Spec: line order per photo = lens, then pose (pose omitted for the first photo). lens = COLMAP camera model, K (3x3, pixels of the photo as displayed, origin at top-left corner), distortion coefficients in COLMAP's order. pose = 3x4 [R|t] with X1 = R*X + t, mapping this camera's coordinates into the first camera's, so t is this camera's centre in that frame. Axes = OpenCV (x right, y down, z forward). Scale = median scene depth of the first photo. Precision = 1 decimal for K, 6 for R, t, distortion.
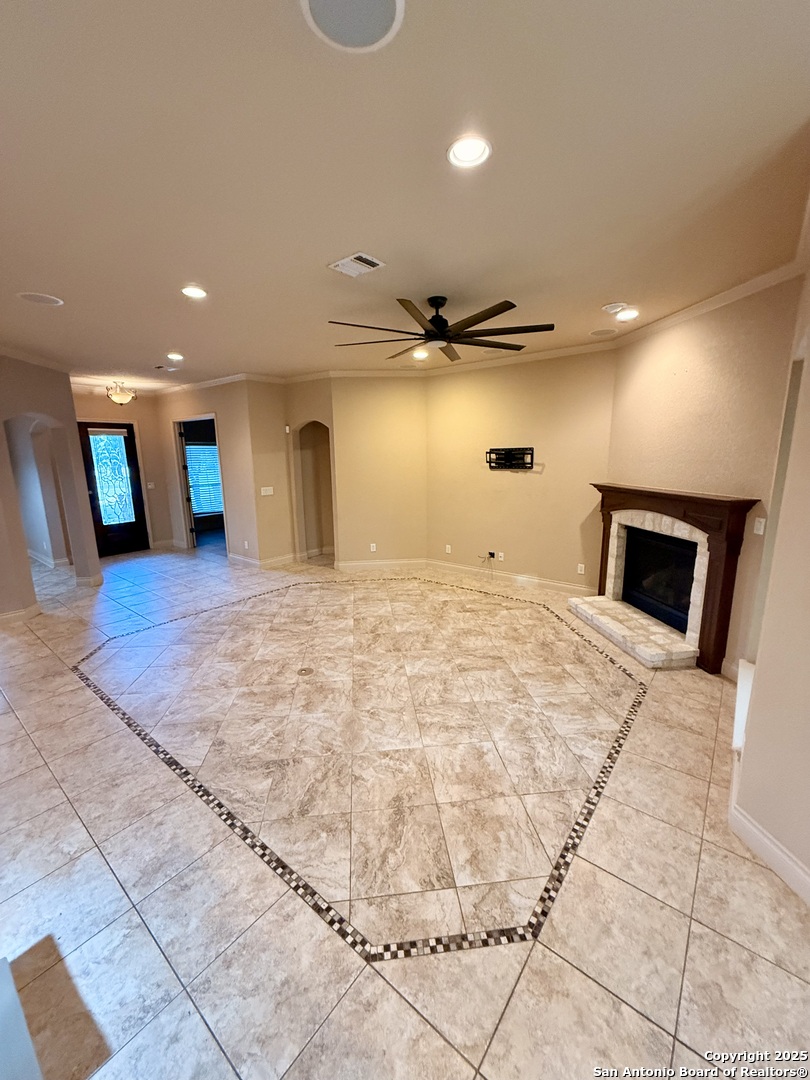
lens RADIAL K [[427.5, 0, 405.0], [0, 427.5, 540.0], [0, 0, 1]] dist [-0.001717, -0.000454]
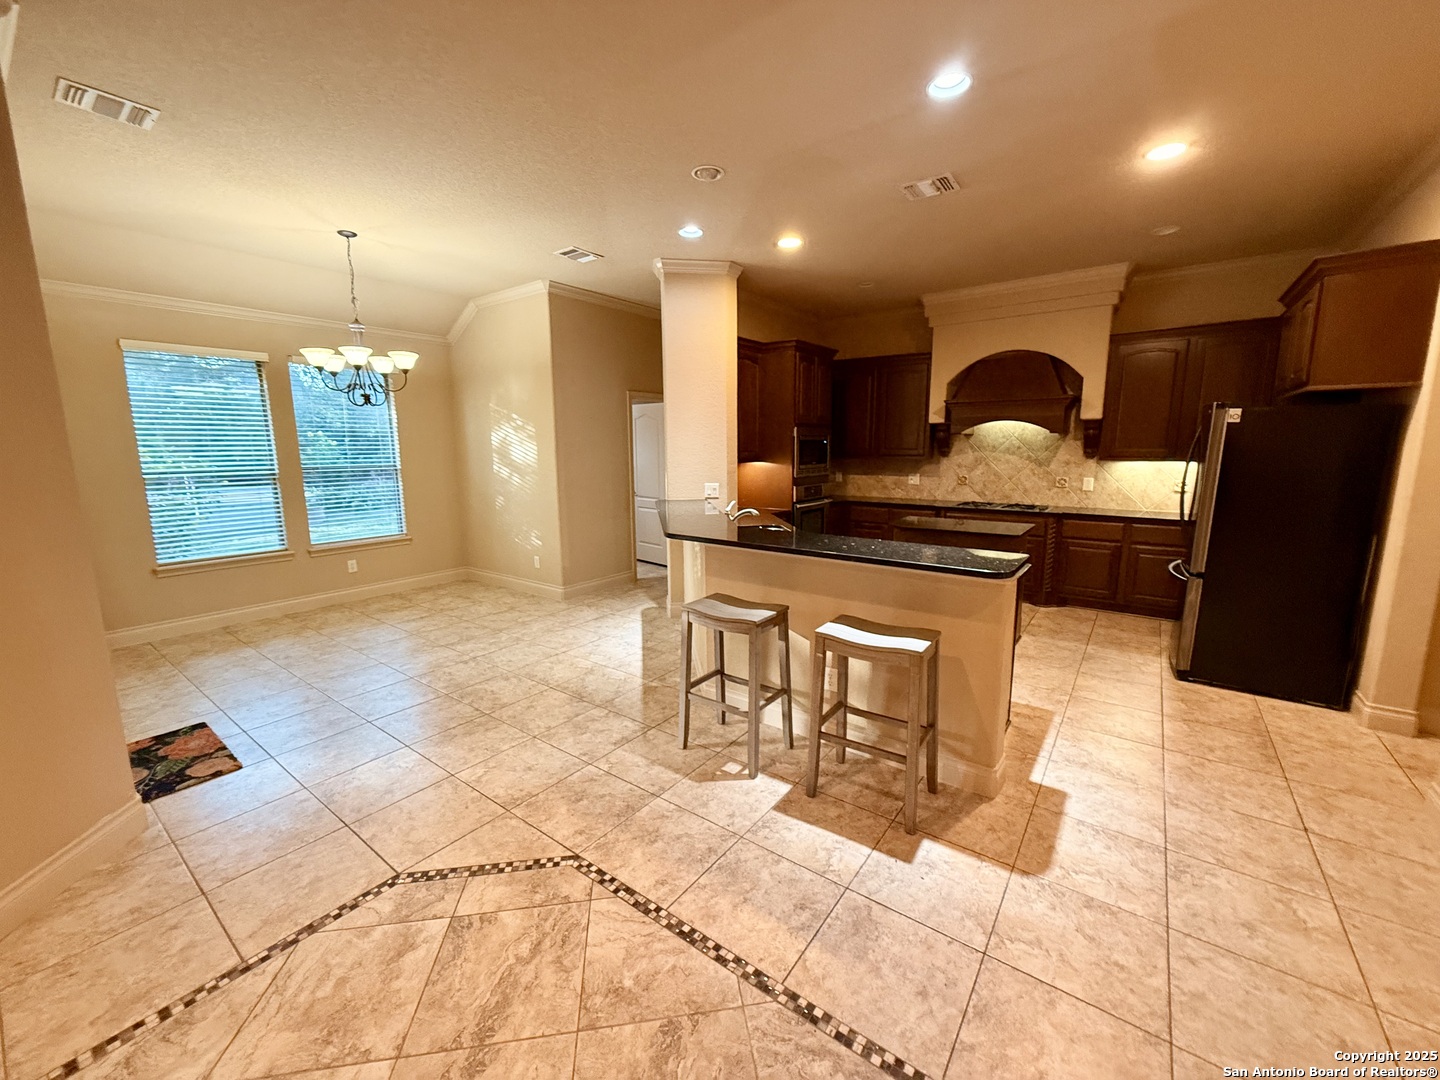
lens RADIAL K [[572.3, 0, 723.5], [0, 572.3, 537.7], [0, 0, 1]] dist [-0.001303, 0.000621]
pose [[-0.999110, 0.026433, -0.032860, -0.190307], [0.013031, 0.934566, 0.355551, -0.103804], [0.040108, 0.354807, -0.934079, 0.928483]]
